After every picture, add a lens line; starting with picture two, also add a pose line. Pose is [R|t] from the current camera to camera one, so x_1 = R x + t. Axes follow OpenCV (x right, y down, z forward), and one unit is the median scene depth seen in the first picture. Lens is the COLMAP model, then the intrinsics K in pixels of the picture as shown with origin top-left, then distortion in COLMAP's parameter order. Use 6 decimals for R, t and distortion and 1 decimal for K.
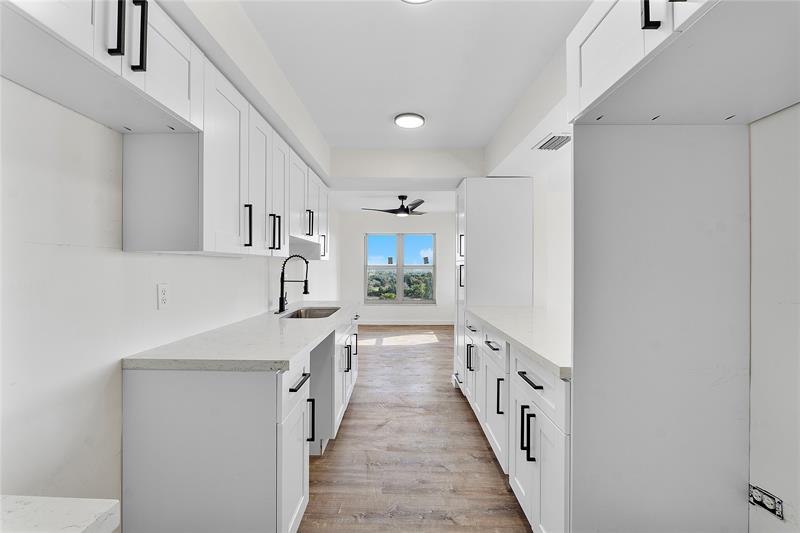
lens RADIAL K [[336.0, 0, 400.9], [0, 336.0, 266.1], [0, 0, 1]] dist [0.002114, 0.000561]
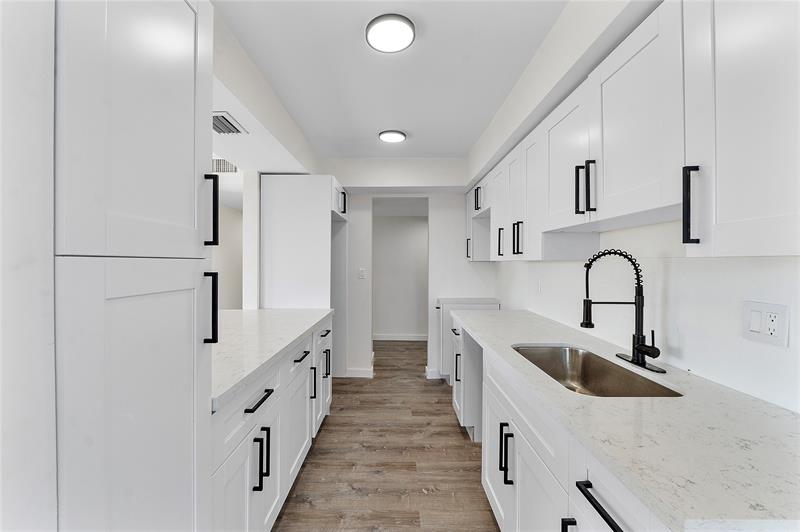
lens RADIAL K [[336.0, 0, 398.3], [0, 336.0, 261.9], [0, 0, 1]] dist [0.002114, 0.000561]
pose [[-0.999980, -0.002169, -0.005977, 0.010757], [-0.002167, 0.999998, -0.000297, -0.023760], [0.005978, -0.000284, -0.999982, 2.072946]]
